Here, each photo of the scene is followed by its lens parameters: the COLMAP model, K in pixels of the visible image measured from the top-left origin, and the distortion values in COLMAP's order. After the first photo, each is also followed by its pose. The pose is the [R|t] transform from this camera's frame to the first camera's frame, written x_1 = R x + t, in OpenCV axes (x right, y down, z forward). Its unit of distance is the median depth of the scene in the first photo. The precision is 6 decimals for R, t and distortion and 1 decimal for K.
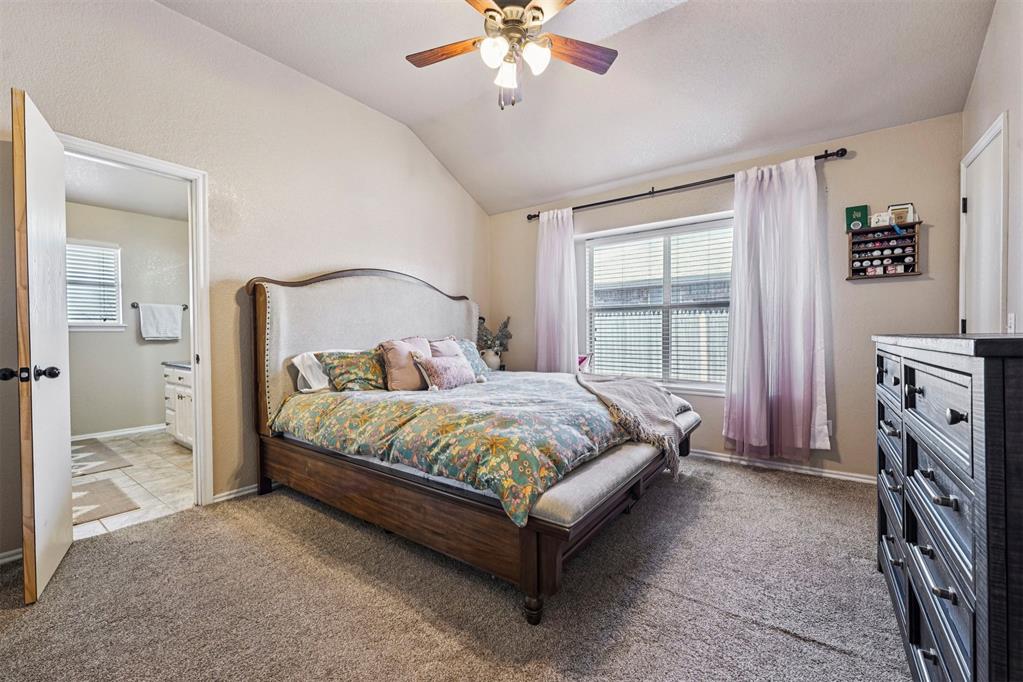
lens RADIAL K [[412.5, 0, 511.5], [0, 412.5, 341.0], [0, 0, 1]] dist [-0.001418, -0.000481]
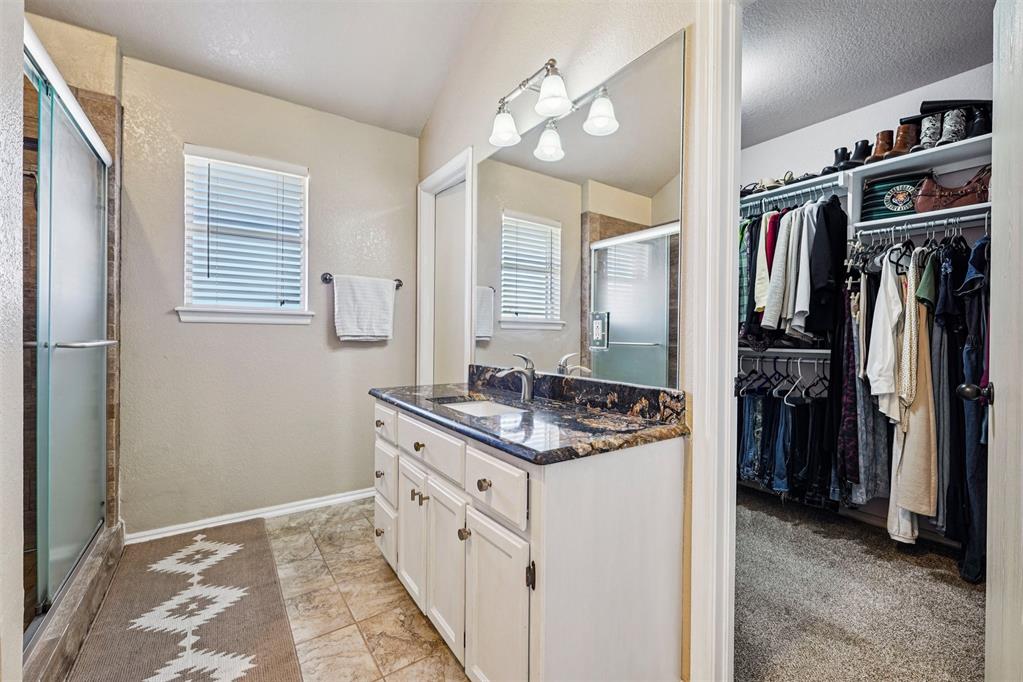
lens RADIAL K [[412.5, 0, 511.5], [0, 412.5, 341.0], [0, 0, 1]] dist [-0.001418, -0.000481]
pose [[0.947436, 0.018658, -0.319401, -0.499033], [-0.021392, 0.999758, -0.005054, -0.003639], [0.319230, 0.011621, 0.947606, 0.553078]]
